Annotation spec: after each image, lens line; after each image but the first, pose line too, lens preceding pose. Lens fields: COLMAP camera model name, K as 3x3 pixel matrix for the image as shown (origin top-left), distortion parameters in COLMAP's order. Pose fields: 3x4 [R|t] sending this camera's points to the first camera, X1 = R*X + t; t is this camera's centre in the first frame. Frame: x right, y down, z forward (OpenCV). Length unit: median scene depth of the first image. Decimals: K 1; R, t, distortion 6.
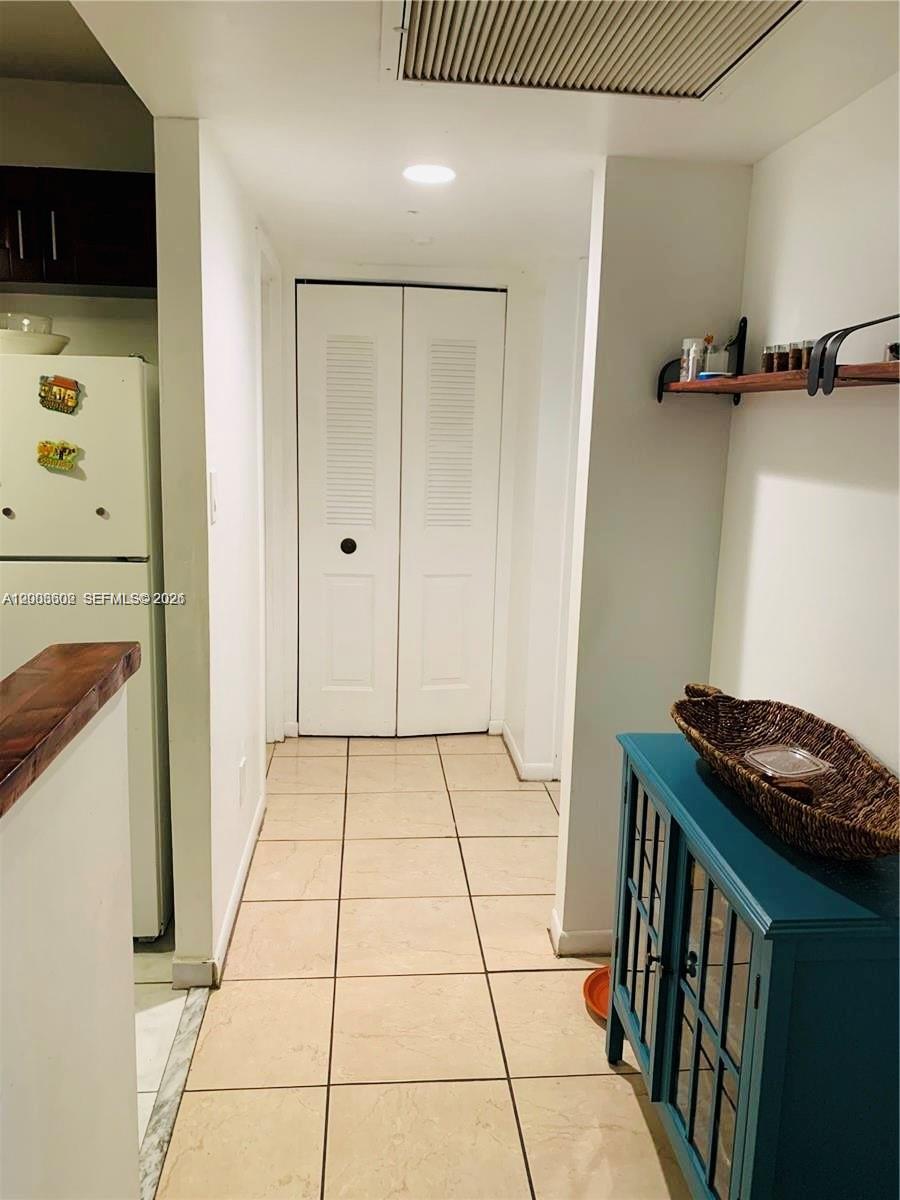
lens RADIAL K [[911.0, 0, 448.0], [0, 911.0, 589.3], [0, 0, 1]] dist [0.059868, -0.070292]
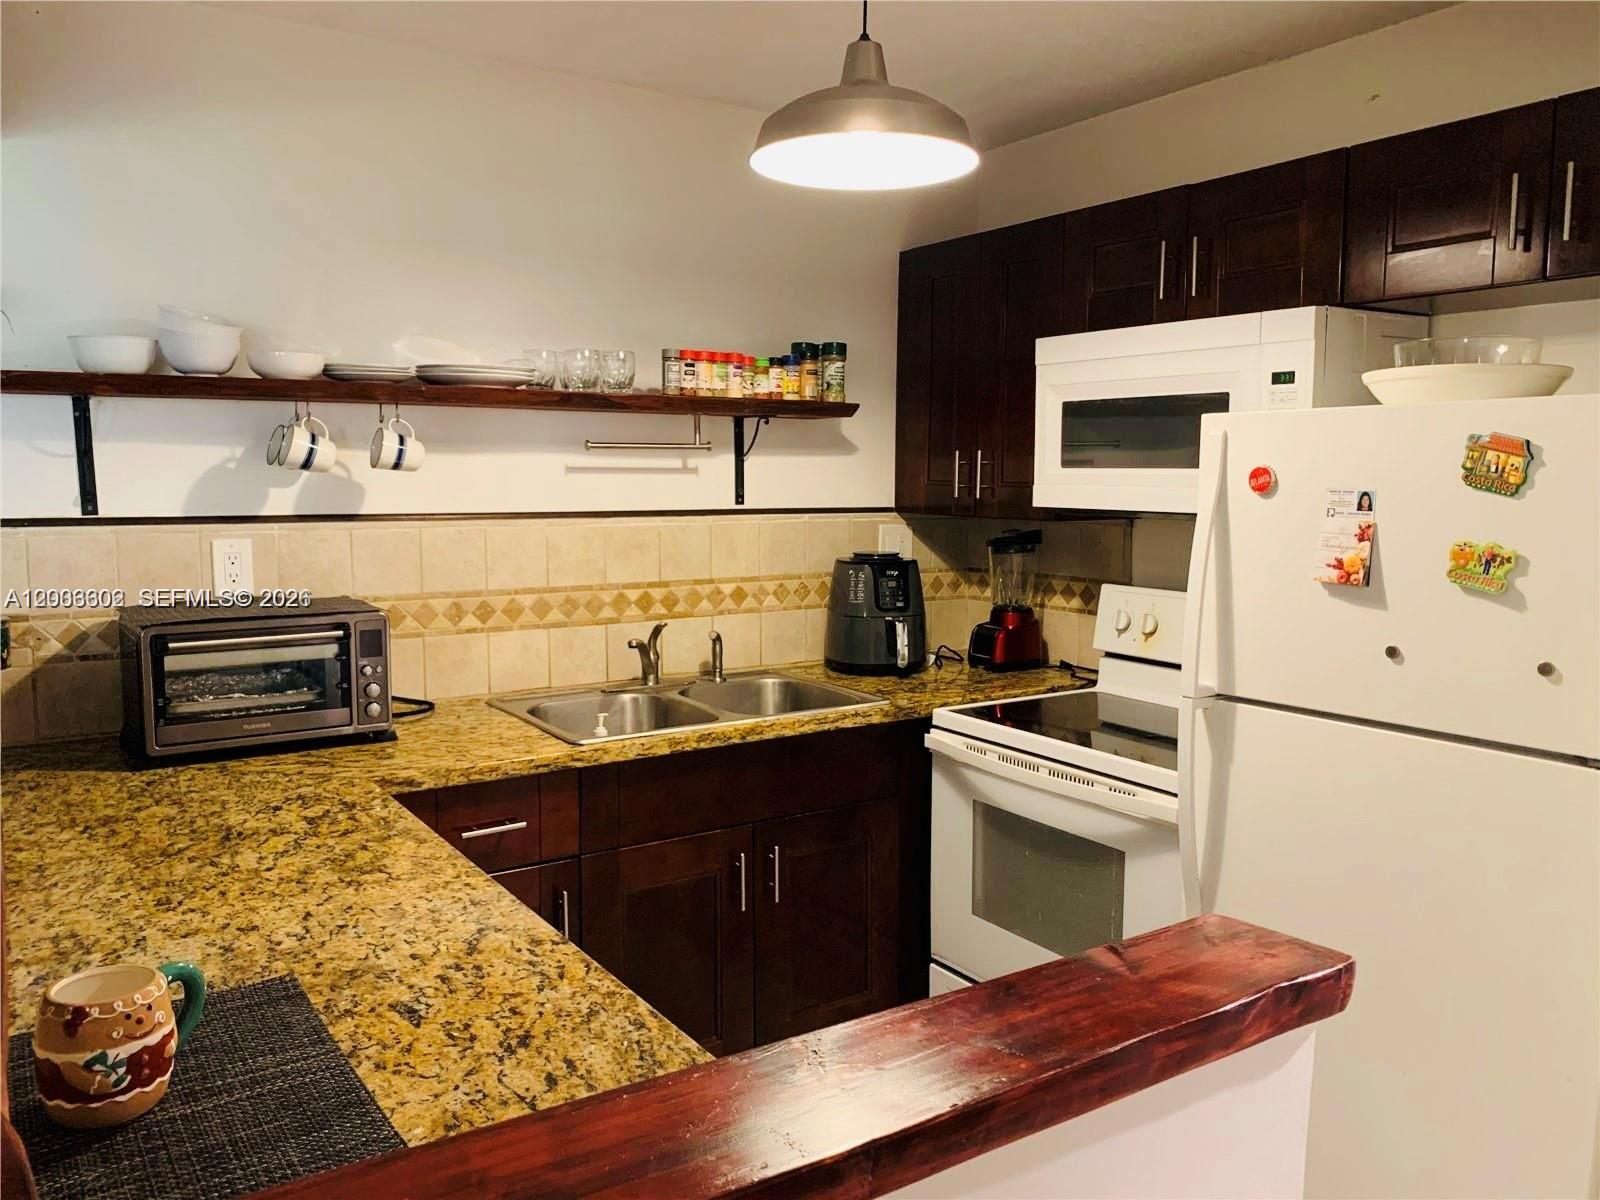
lens RADIAL K [[1214.7, 0, 798.8], [0, 1214.7, 596.0], [0, 0, 1]] dist [0.059868, -0.070292]
pose [[0.470238, 0.062781, -0.880304, 0.061667], [-0.153607, 0.988064, -0.011587, -0.051414], [0.869069, 0.140670, 0.474269, 0.253570]]
